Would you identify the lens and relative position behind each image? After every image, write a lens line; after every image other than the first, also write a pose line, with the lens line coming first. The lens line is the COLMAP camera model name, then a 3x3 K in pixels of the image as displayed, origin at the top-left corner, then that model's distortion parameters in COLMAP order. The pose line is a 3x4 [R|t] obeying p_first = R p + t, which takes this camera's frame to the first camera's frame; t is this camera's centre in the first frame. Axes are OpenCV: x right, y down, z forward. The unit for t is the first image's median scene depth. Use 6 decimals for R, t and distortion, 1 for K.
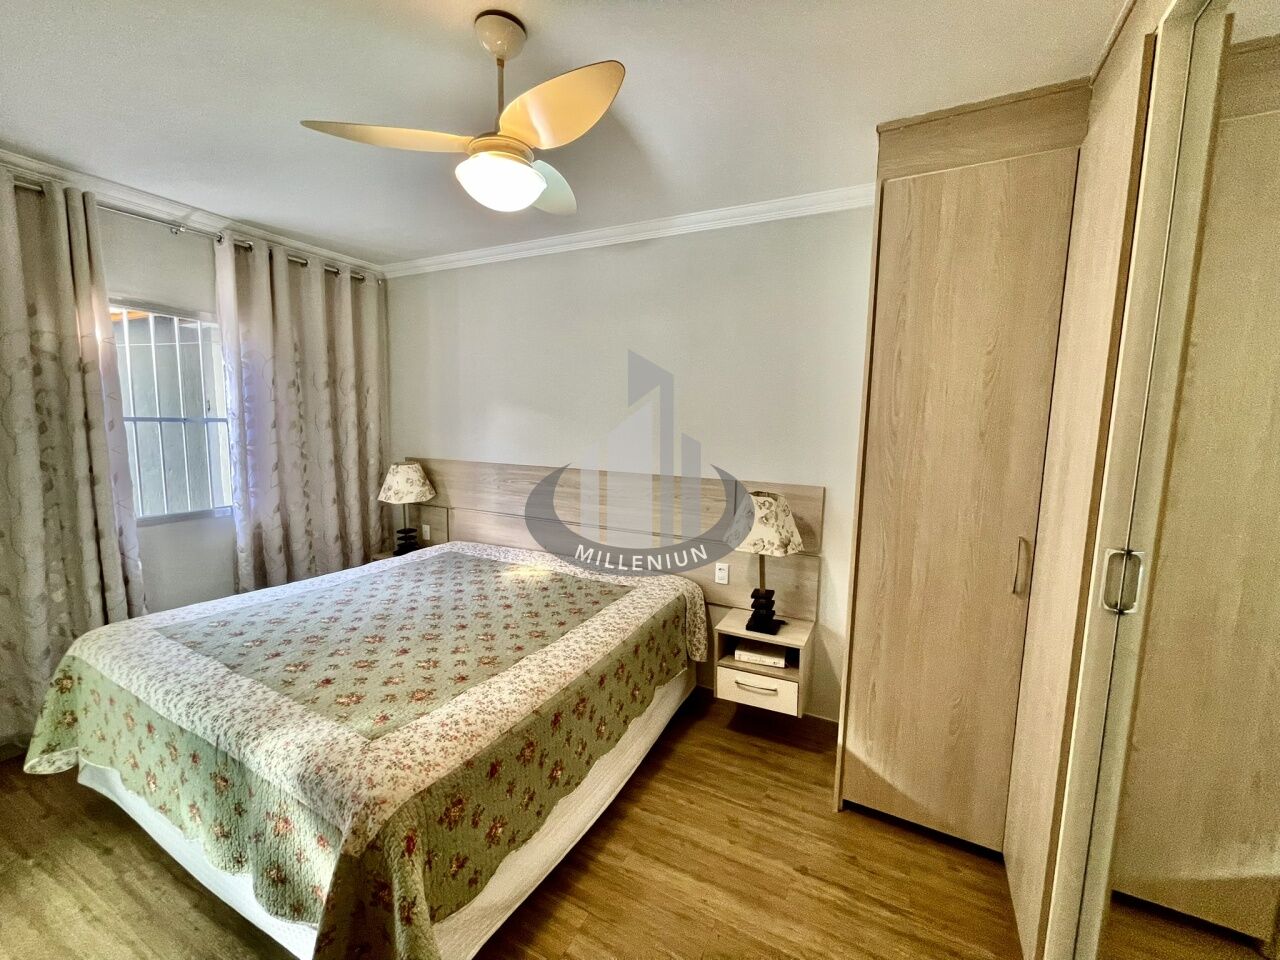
lens RADIAL K [[517.6, 0, 637.9], [0, 517.6, 482.7], [0, 0, 1]] dist [-0.000495, 0.000176]
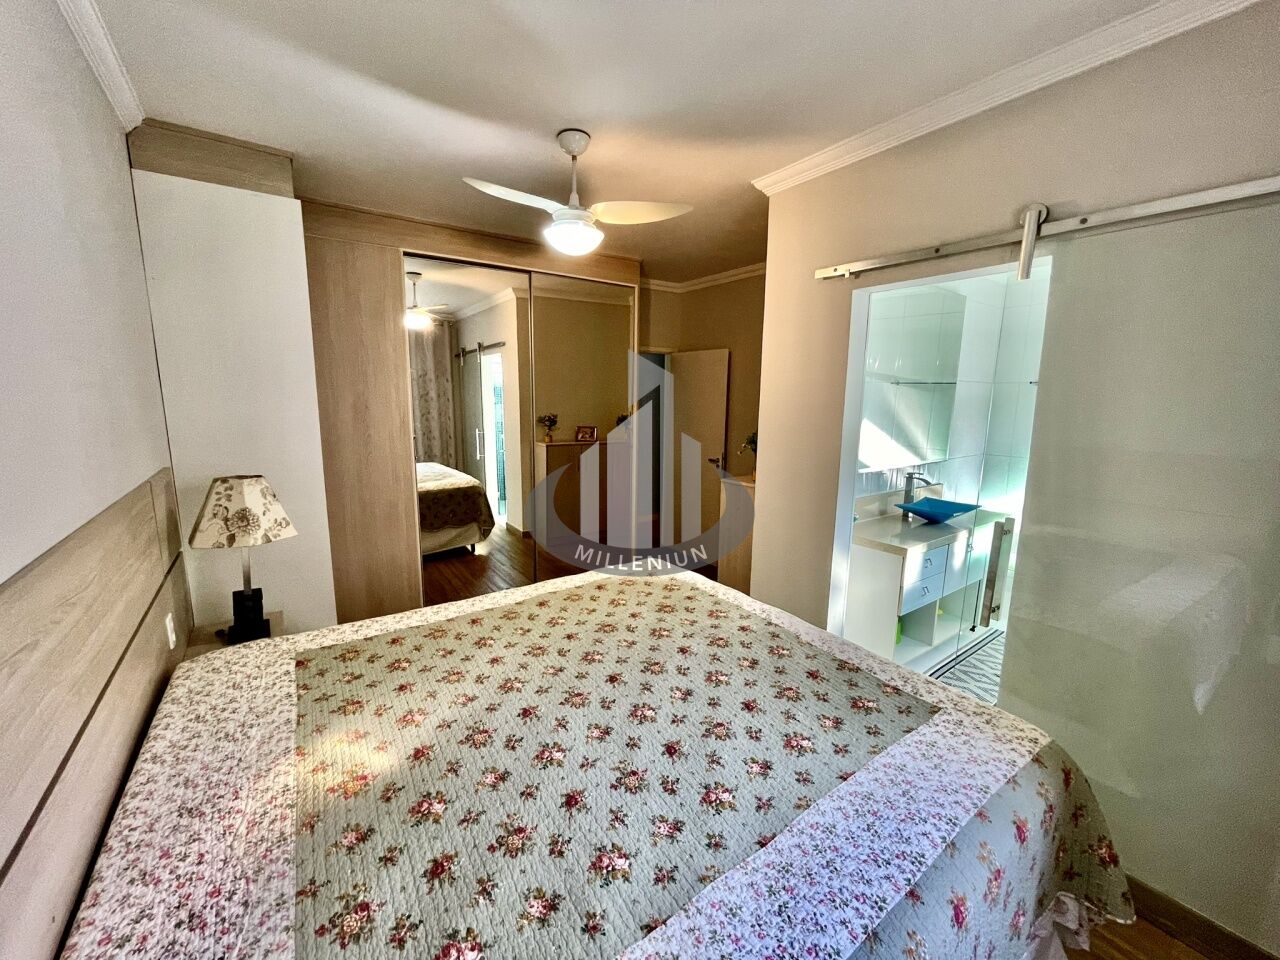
lens RADIAL K [[517.6, 0, 637.9], [0, 517.6, 482.7], [0, 0, 1]] dist [-0.000495, 0.000176]
pose [[-0.888322, -0.102848, 0.447556, -0.665776], [0.026609, 0.961433, 0.273751, -0.171484], [-0.458450, 0.255088, -0.851325, 1.344485]]
